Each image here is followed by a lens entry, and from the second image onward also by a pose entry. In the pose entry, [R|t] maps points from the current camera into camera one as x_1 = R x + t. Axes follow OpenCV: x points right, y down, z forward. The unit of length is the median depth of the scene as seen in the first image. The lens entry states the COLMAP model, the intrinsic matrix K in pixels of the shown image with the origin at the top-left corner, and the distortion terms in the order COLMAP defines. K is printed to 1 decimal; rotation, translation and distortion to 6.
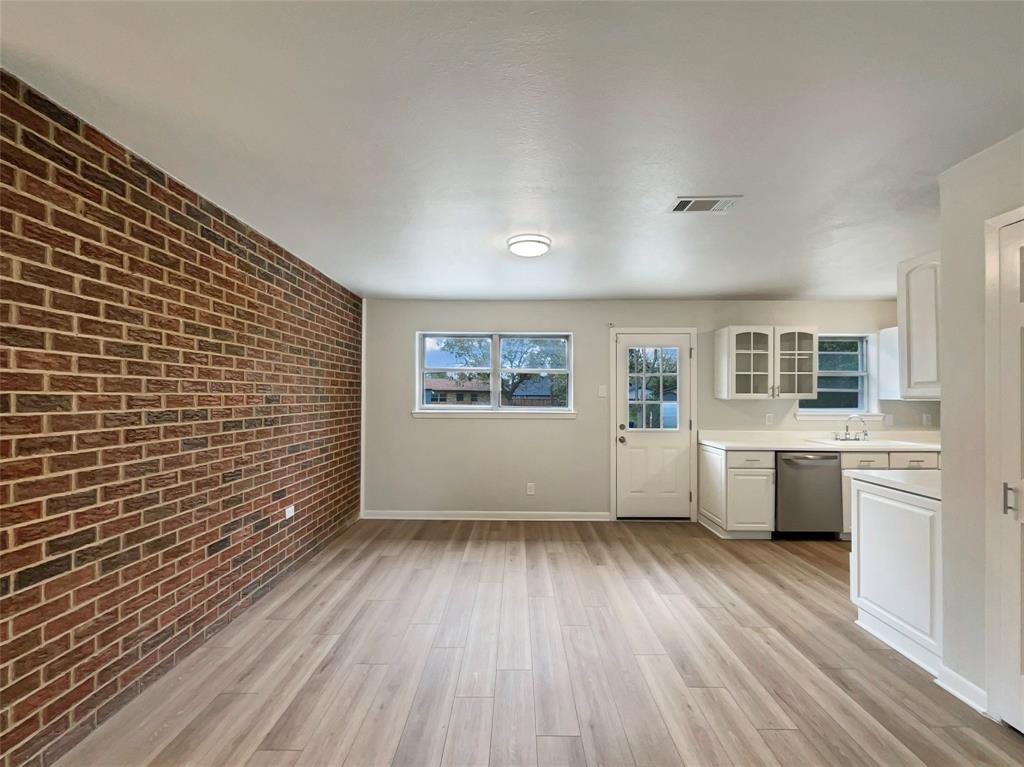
lens RADIAL K [[423.7, 0, 515.4], [0, 423.7, 385.6], [0, 0, 1]] dist [-0.003504, -0.000127]
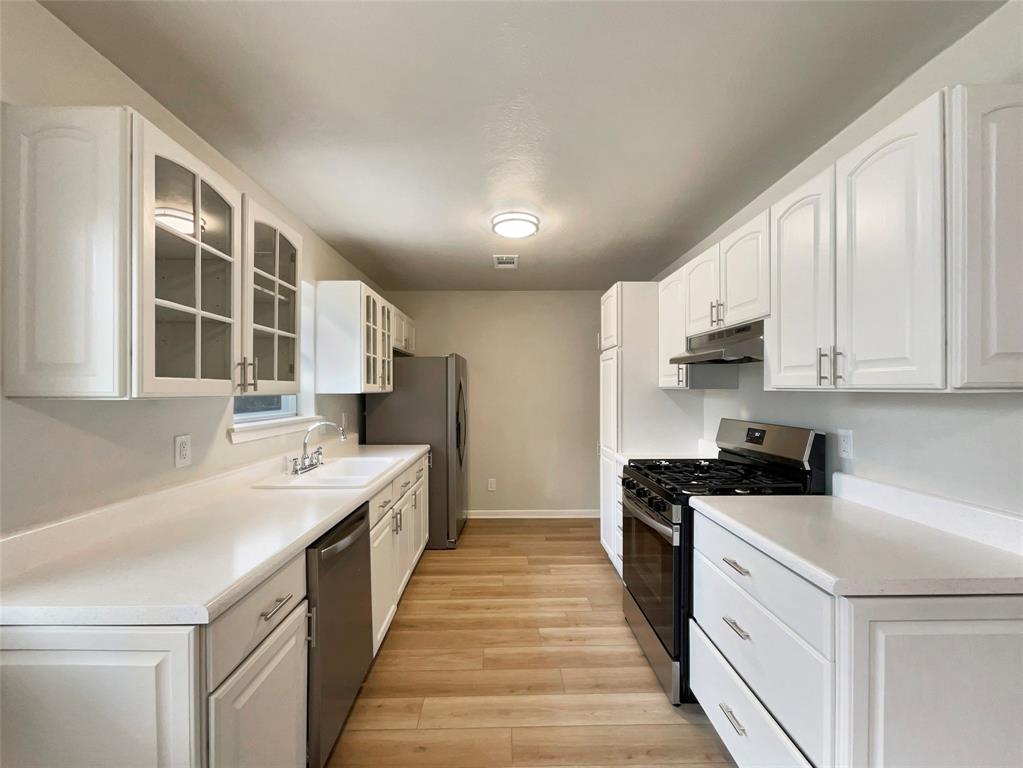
lens RADIAL K [[423.3, 0, 514.9], [0, 423.3, 386.1], [0, 0, 1]] dist [-0.003504, -0.000127]
pose [[-0.025505, 0.006360, 0.999654, 0.270314], [-0.026189, 0.999632, -0.007028, 0.022016], [-0.999332, -0.026359, -0.025329, 0.844841]]
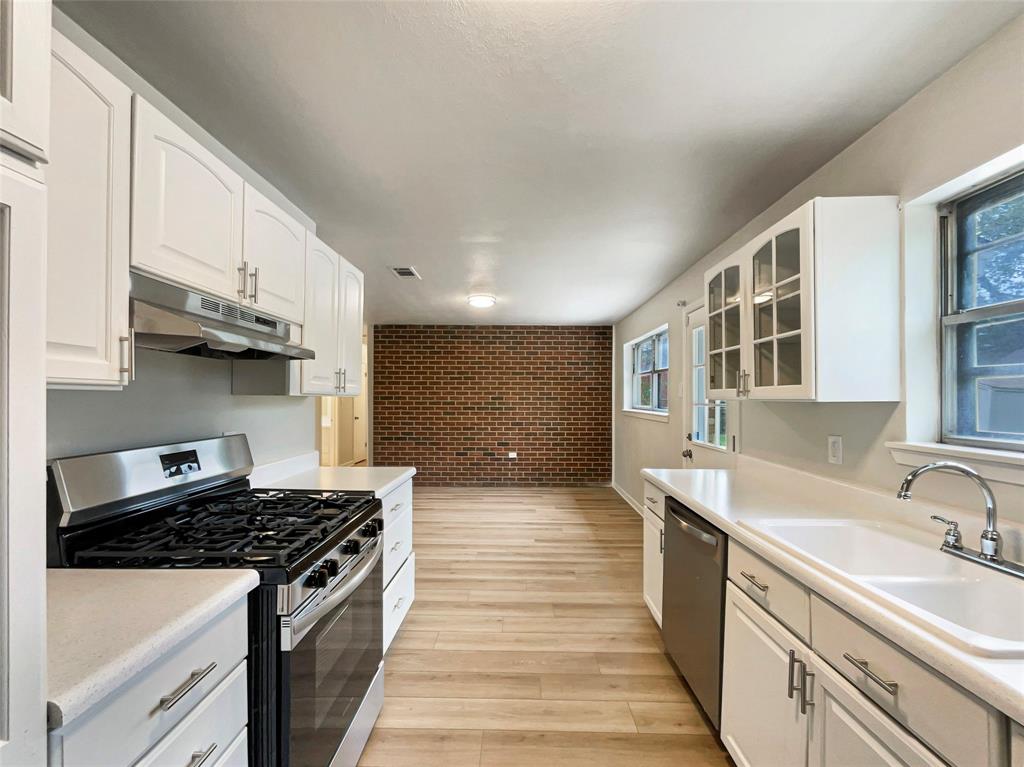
lens RADIAL K [[422.6, 0, 515.1], [0, 422.6, 394.3], [0, 0, 1]] dist [-0.000540, -0.000027]
pose [[0.003504, -0.012433, -0.999917, 1.162331], [0.018719, 0.999748, -0.012365, 0.029350], [0.999819, -0.018675, 0.003736, 0.804836]]
